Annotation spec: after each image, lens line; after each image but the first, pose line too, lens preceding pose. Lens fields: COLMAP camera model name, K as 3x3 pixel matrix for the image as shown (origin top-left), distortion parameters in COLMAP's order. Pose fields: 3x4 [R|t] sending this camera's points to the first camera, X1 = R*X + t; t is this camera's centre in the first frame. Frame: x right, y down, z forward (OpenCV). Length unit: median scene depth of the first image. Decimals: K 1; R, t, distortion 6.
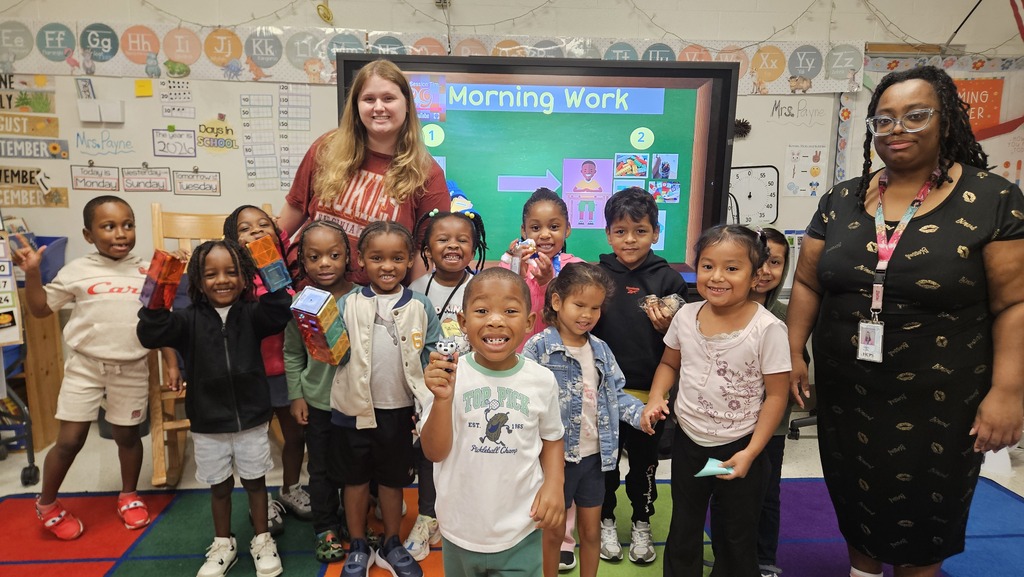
lens RADIAL K [[670.5, 0, 508.4], [0, 670.5, 289.4], [0, 0, 1]] dist [0.003795, -0.000489]
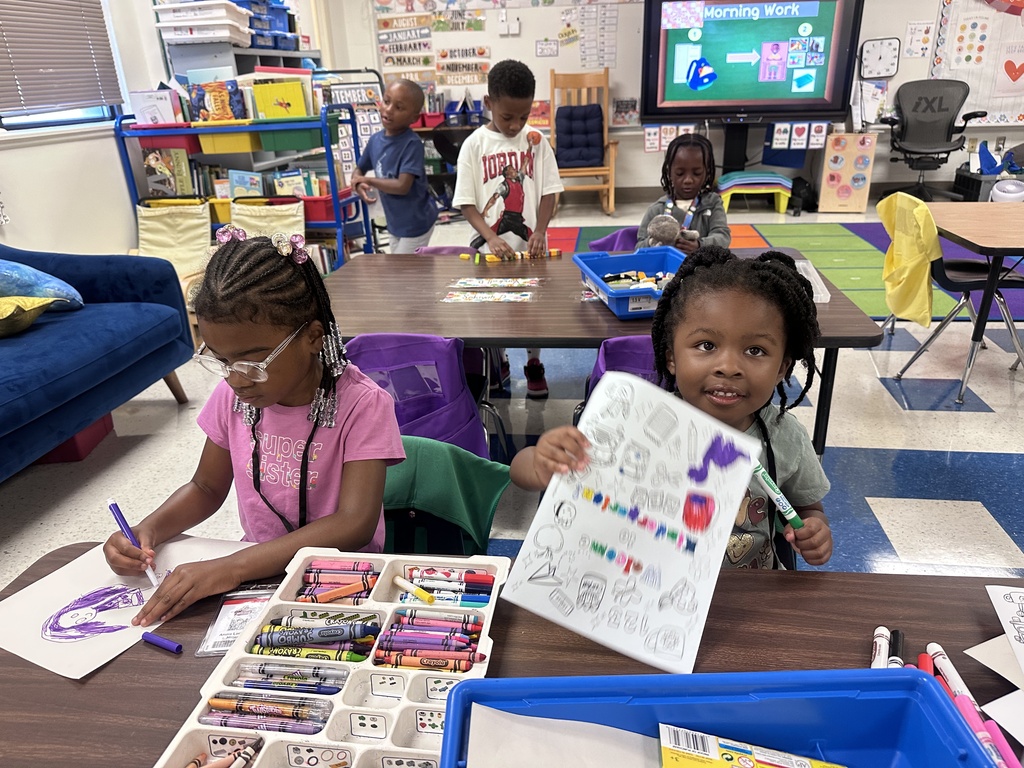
lens RADIAL K [[717.6, 0, 514.8], [0, 717.6, 385.0], [0, 0, 1]] dist [-0.020524, -0.003888]
pose [[0.969902, 0.051432, -0.238001, -0.072467], [0.015501, 0.962413, 0.271147, 0.191186], [0.243001, -0.266675, 0.932649, -1.381005]]
